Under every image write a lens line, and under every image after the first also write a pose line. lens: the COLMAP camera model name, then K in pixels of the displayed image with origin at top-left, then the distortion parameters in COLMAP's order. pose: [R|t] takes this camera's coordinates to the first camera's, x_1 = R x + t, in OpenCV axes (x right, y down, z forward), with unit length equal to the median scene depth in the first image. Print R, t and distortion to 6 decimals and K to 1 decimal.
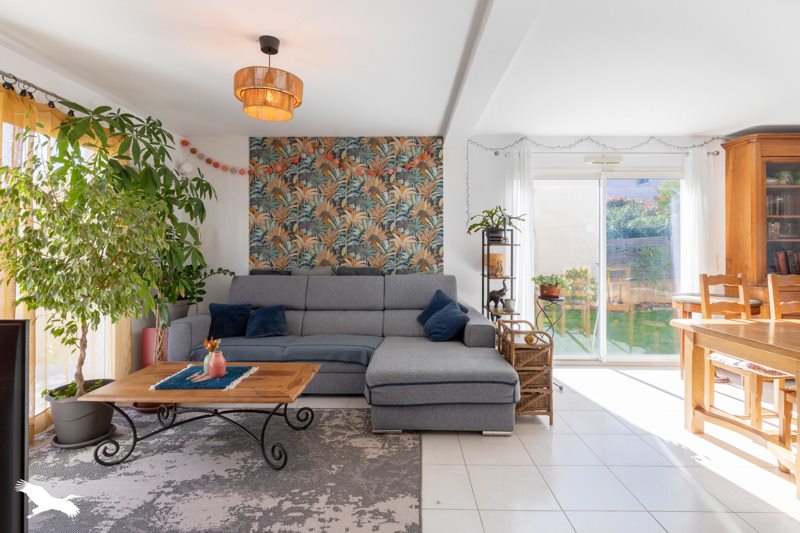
lens RADIAL K [[392.3, 0, 398.1], [0, 392.3, 257.8], [0, 0, 1]] dist [0.000925, 0.000700]
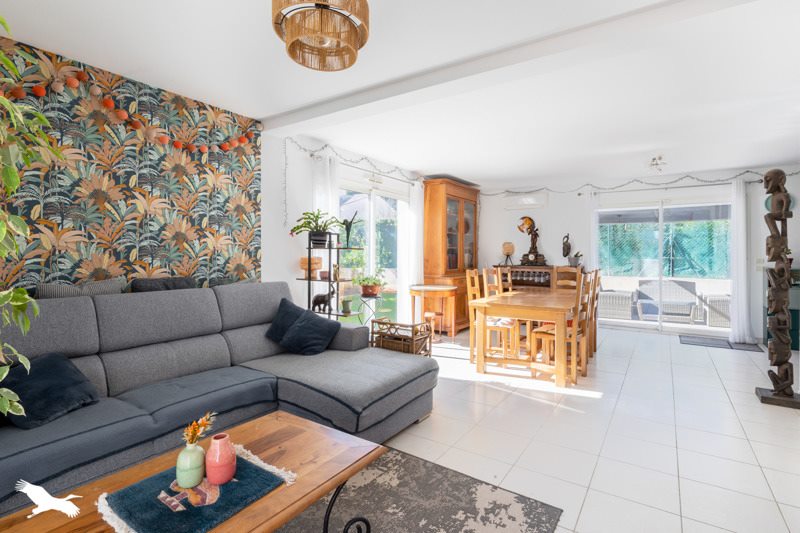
lens RADIAL K [[392.3, 0, 396.9], [0, 392.3, 263.1], [0, 0, 1]] dist [0.000925, 0.000700]
pose [[0.556812, -0.018927, 0.830423, -0.442590], [0.014807, 0.999808, 0.012859, -0.004624], [-0.830507, 0.005136, 0.556985, 0.271399]]
